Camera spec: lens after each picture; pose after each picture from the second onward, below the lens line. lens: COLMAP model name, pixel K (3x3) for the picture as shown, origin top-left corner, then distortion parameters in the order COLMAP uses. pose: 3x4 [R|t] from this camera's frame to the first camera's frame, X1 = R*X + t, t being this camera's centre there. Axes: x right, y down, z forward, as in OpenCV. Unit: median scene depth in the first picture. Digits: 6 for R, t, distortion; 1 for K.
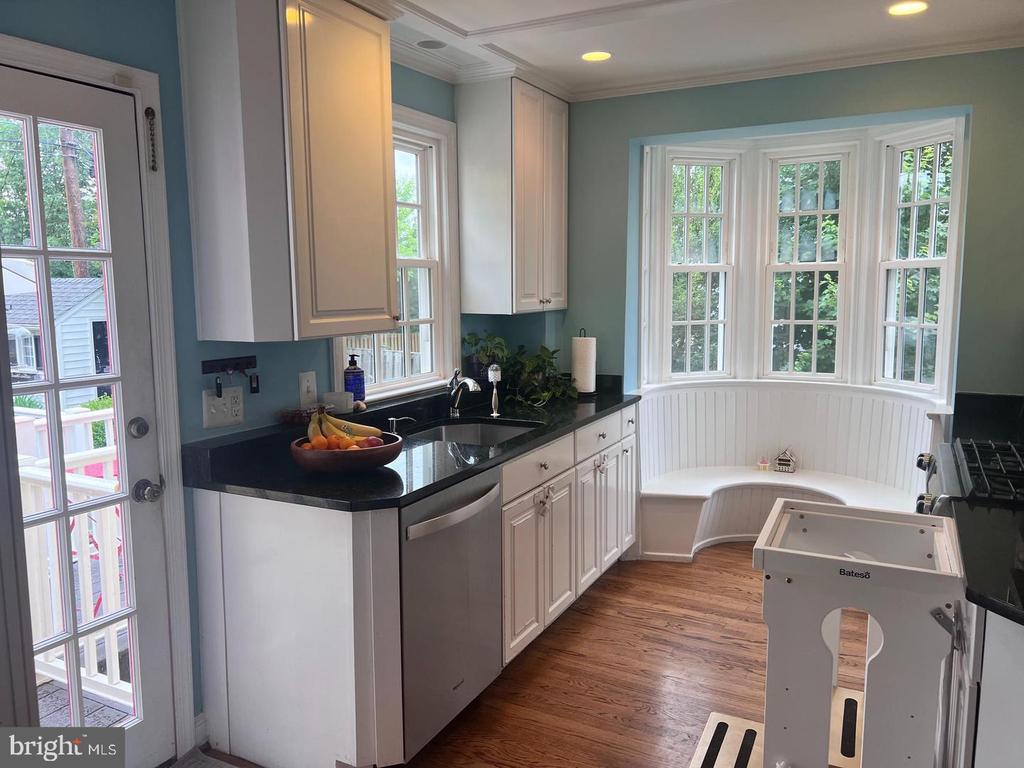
lens RADIAL K [[774.7, 0, 508.8], [0, 774.7, 380.8], [0, 0, 1]] dist [0.035042, -0.035866]
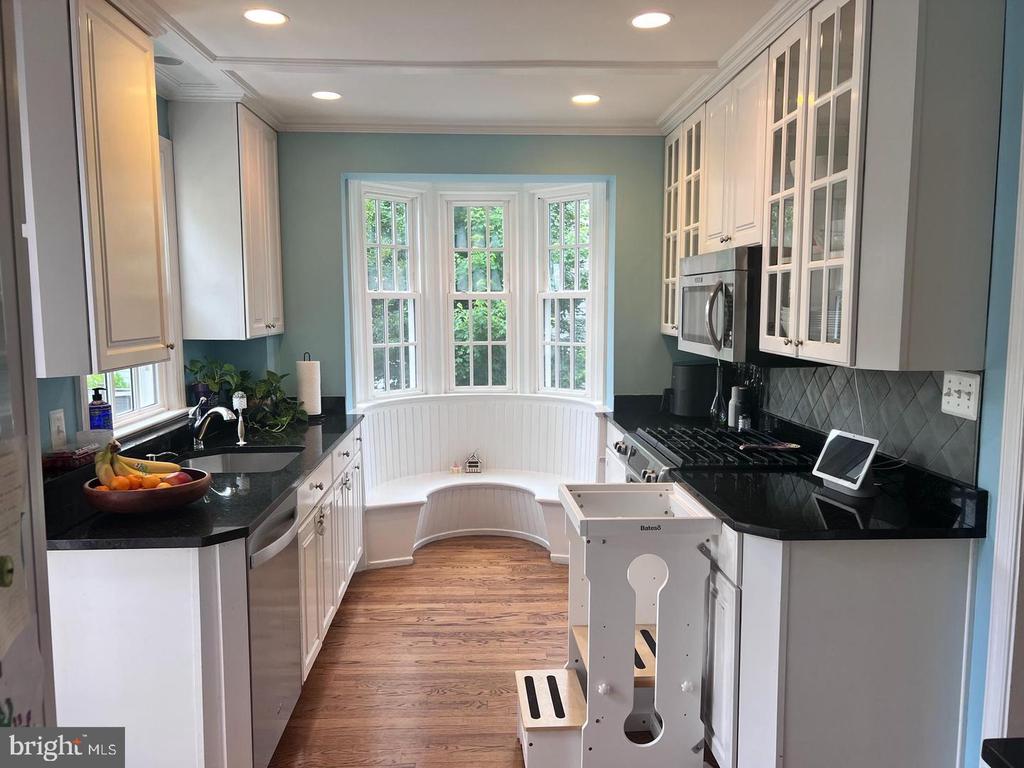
lens RADIAL K [[774.7, 0, 512.6], [0, 774.7, 385.7], [0, 0, 1]] dist [0.035042, -0.035866]
pose [[0.860624, -0.047508, 0.507020, -0.209329], [0.057913, 0.998310, -0.004760, -0.003468], [-0.505937, 0.033460, 0.861921, -0.024865]]
